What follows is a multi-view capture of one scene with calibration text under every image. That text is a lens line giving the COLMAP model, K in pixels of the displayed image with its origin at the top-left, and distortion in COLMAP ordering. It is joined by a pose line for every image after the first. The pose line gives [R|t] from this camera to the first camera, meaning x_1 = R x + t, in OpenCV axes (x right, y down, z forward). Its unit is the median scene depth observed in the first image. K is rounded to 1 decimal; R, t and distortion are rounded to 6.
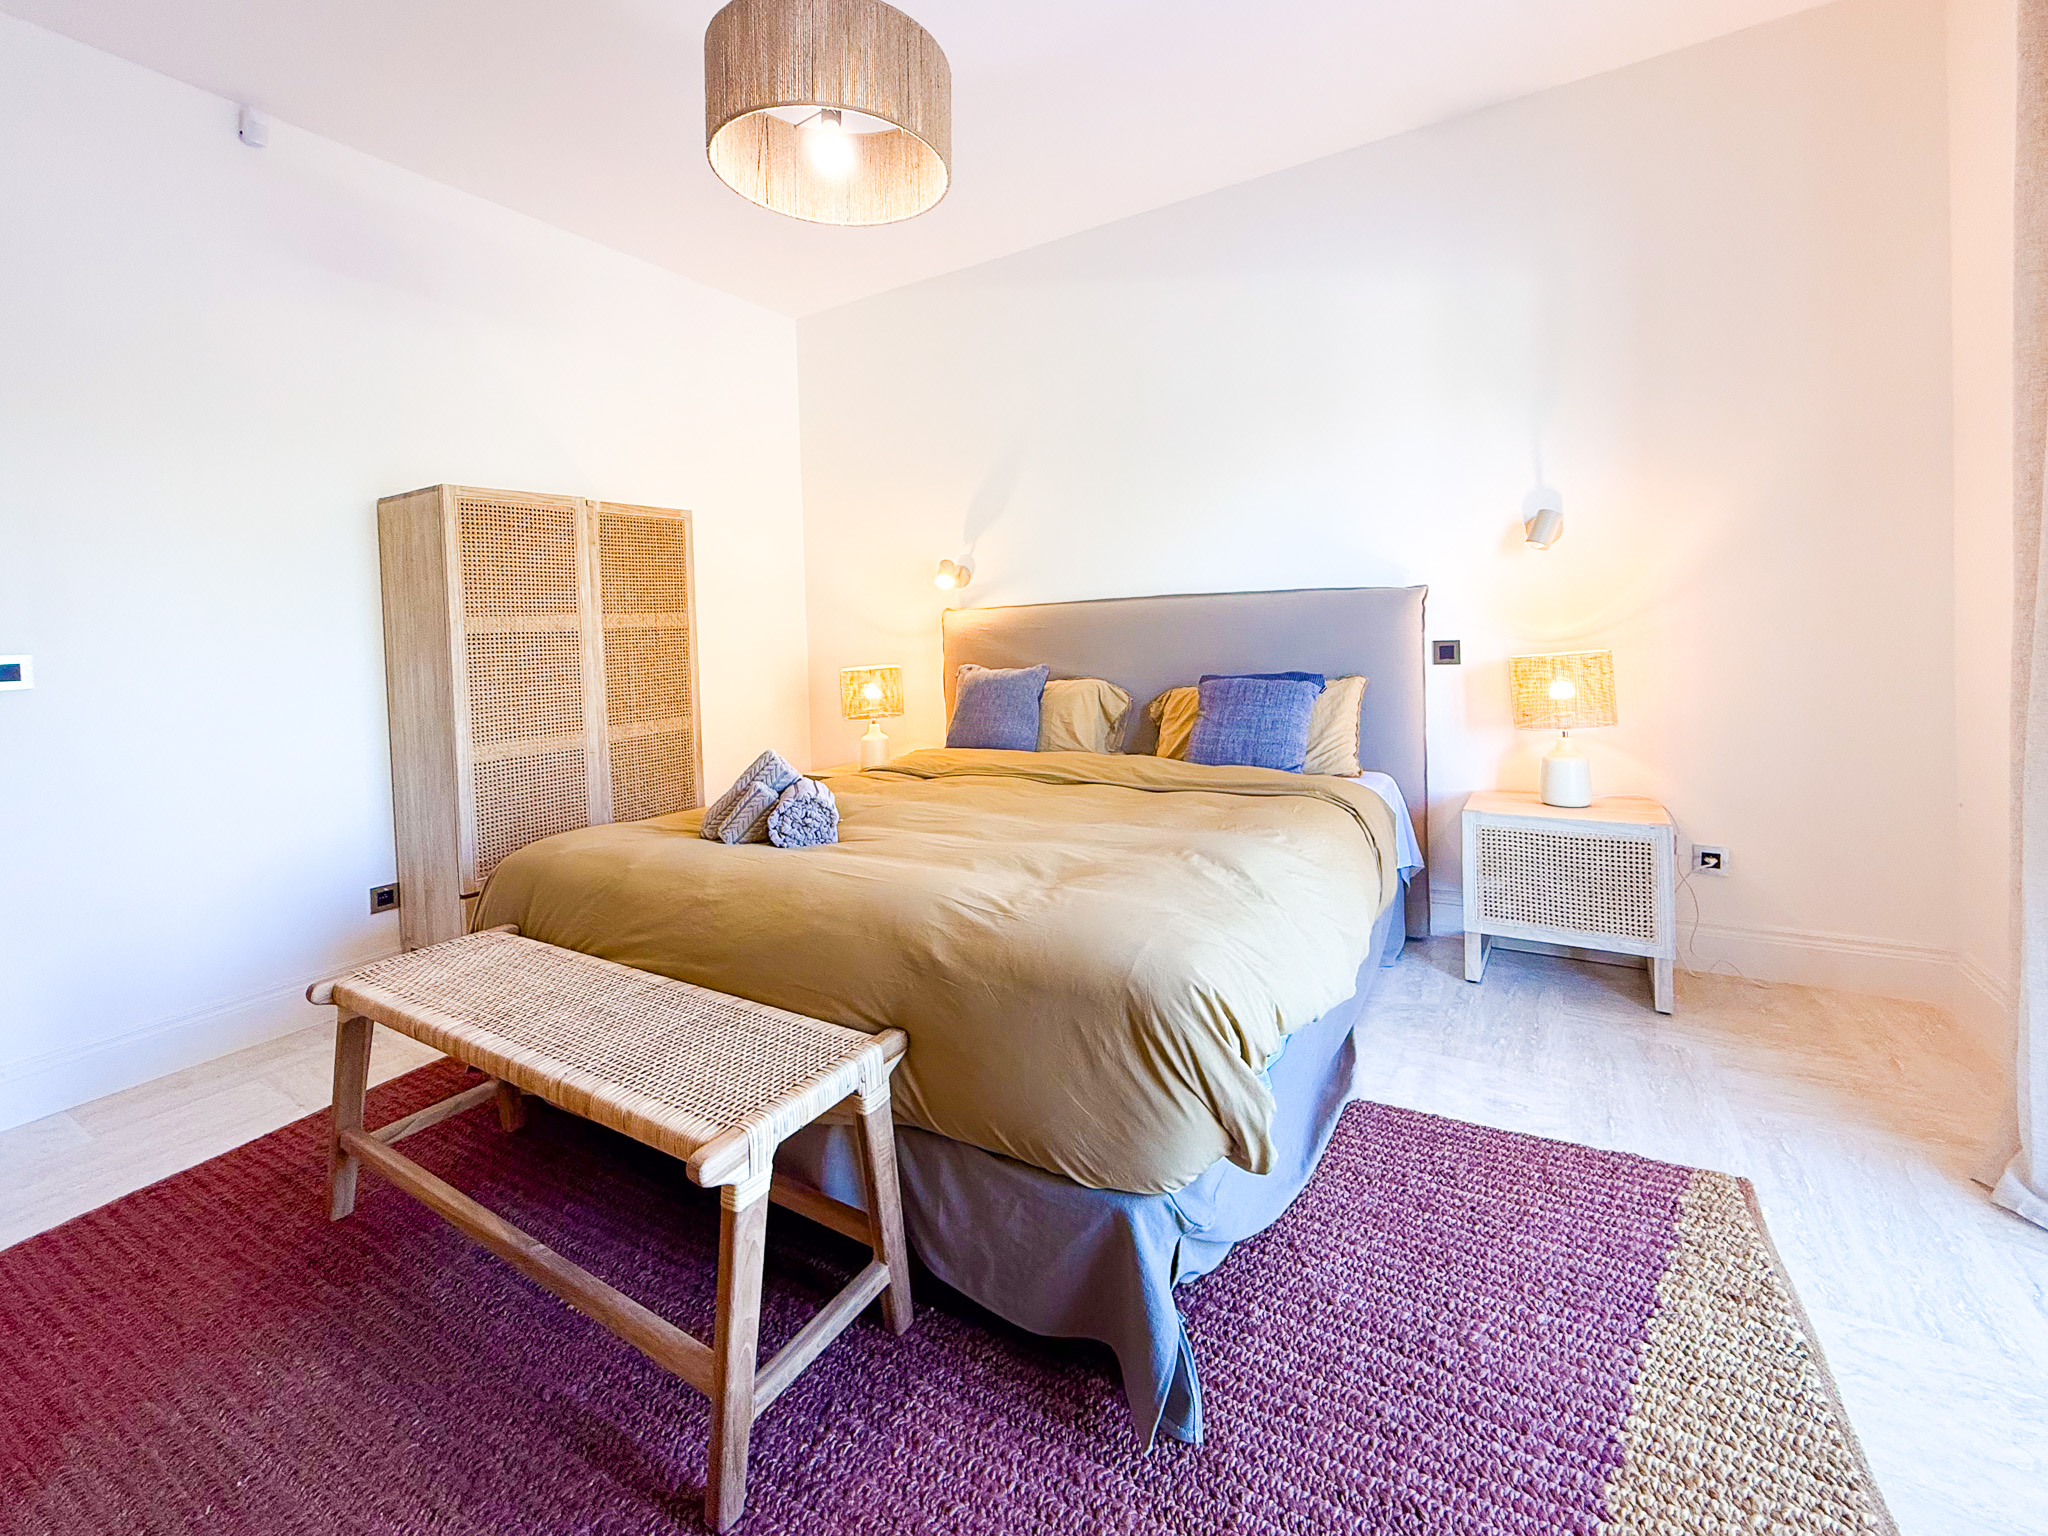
lens RADIAL K [[845.0, 0, 1012.4], [0, 845.0, 693.1], [0, 0, 1]] dist [-0.004061, 0.001722]
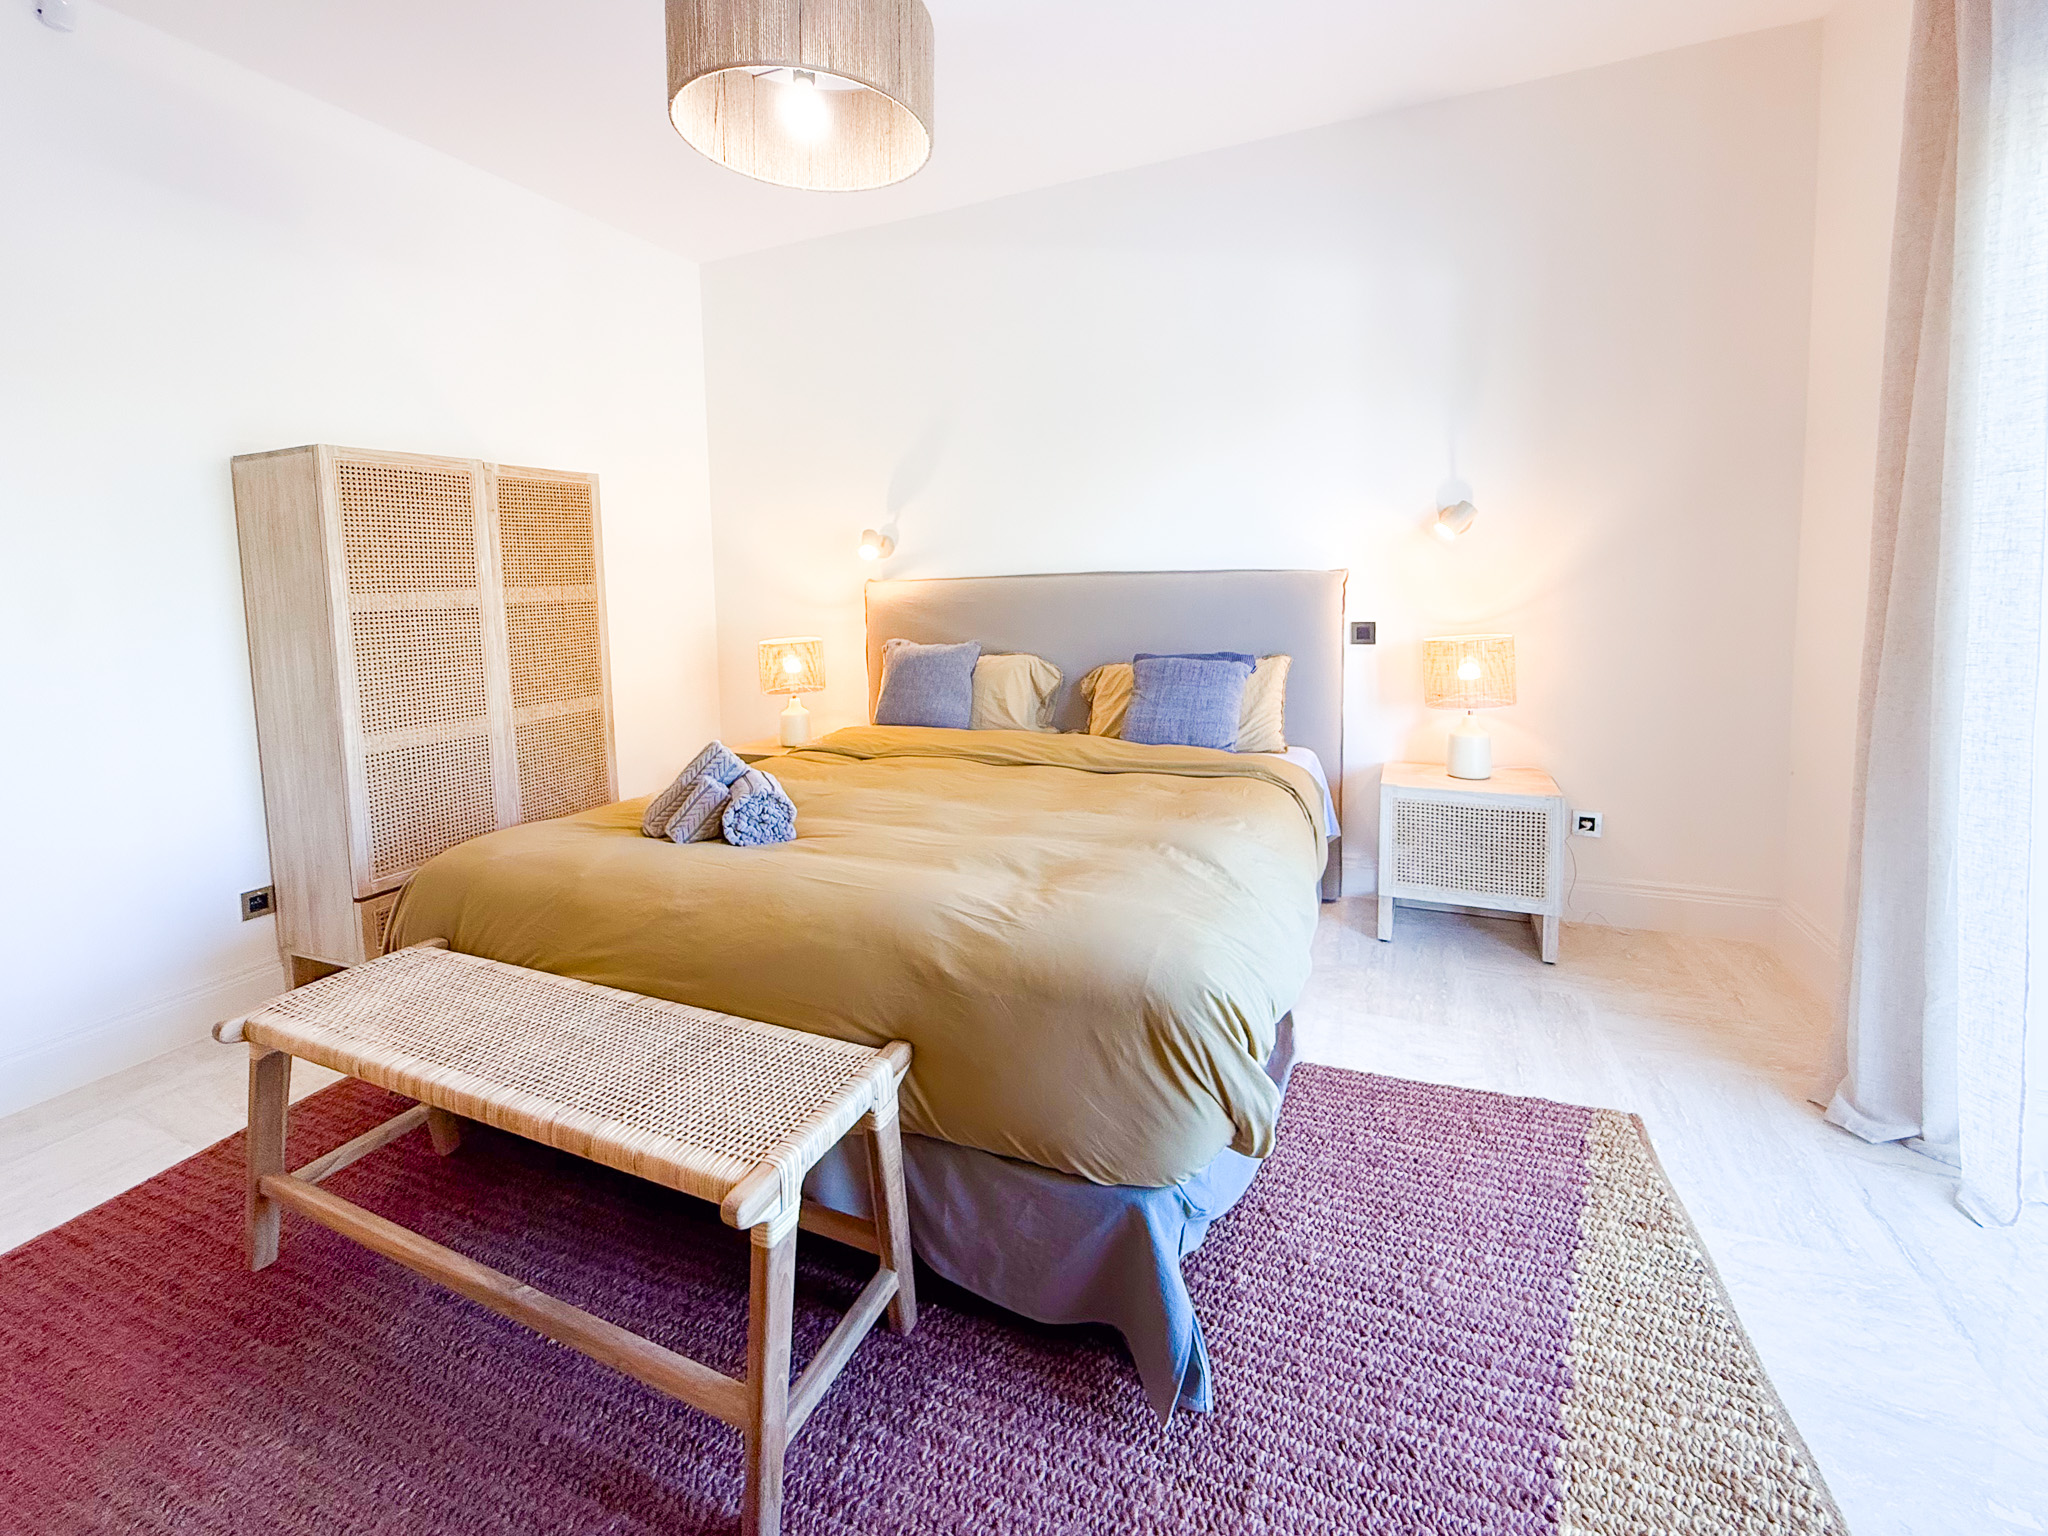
lens RADIAL K [[845.0, 0, 1010.4], [0, 845.0, 692.1], [0, 0, 1]] dist [-0.004061, 0.001722]
pose [[0.990867, -0.007119, 0.134652, -0.122168], [-0.000094, 0.998568, 0.053490, -0.056857], [-0.134840, -0.053014, 0.989448, 0.018466]]
